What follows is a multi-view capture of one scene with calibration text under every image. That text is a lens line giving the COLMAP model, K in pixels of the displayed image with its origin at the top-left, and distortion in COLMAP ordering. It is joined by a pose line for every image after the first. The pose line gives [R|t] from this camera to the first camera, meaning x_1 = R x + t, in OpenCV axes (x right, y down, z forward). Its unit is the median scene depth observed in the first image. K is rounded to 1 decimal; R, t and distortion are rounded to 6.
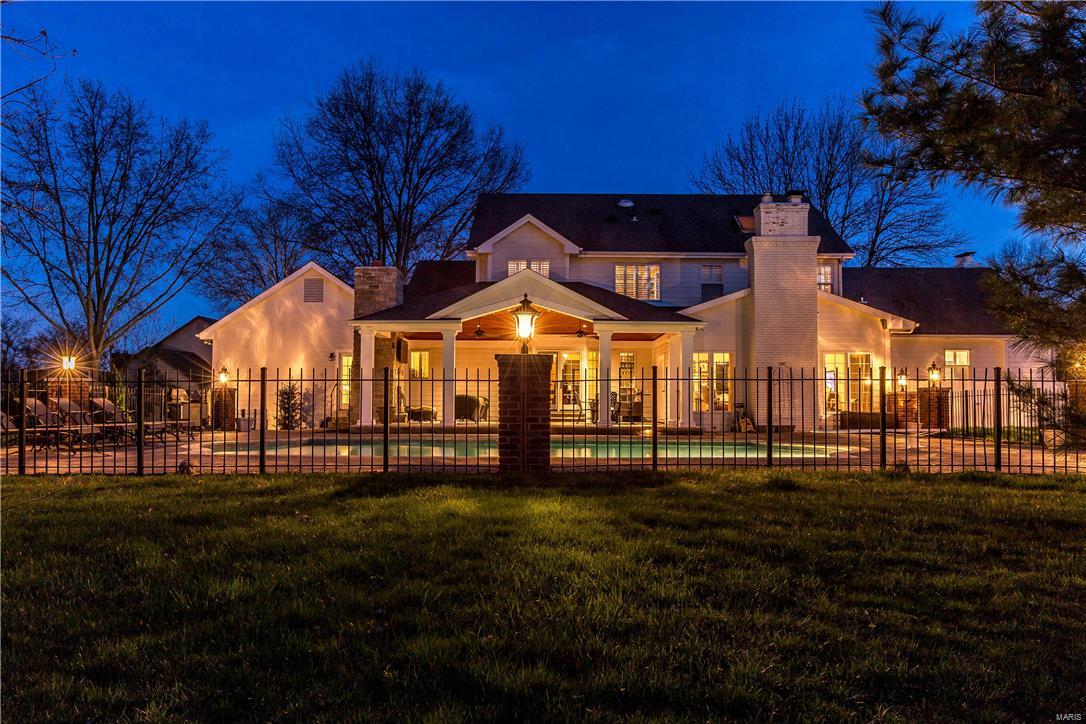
lens RADIAL K [[773.3, 0, 543.0], [0, 773.3, 362.0], [0, 0, 1]] dist [-0.043956, -0.000064]
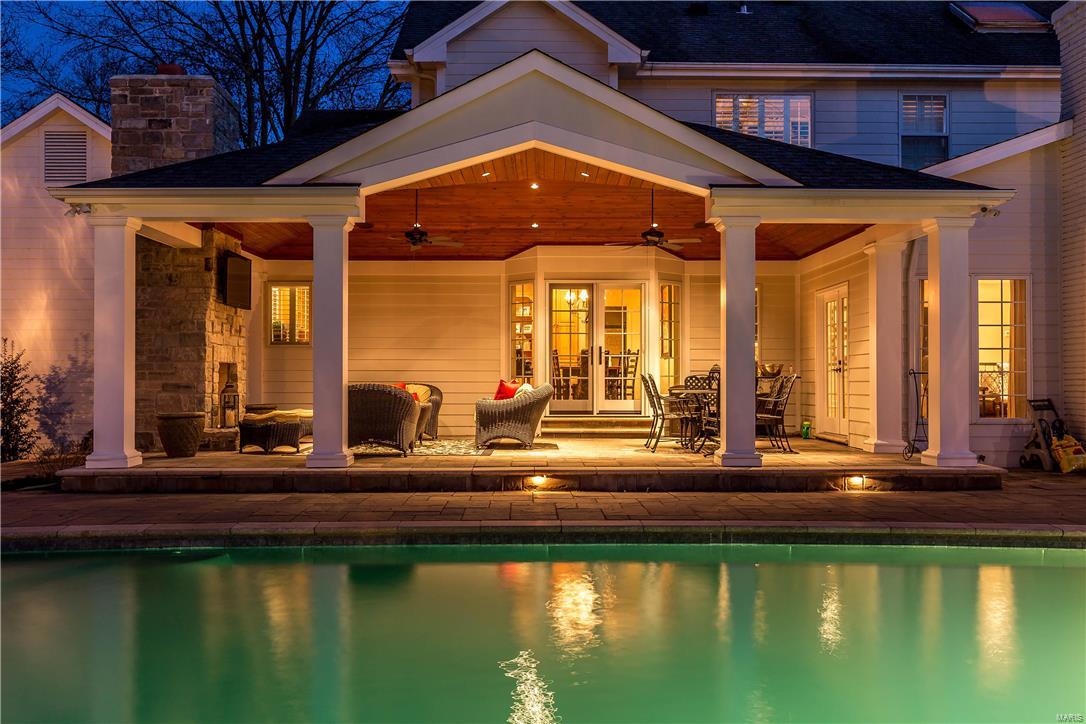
lens RADIAL K [[1054.0, 0, 543.0], [0, 1054.0, 362.0], [0, 0, 1]] dist [0.011818, 0.003293]
pose [[0.999892, -0.004668, 0.013914, -0.021083], [0.004171, 0.999359, 0.035554, 0.011371], [-0.014071, -0.035492, 0.999271, 0.424447]]
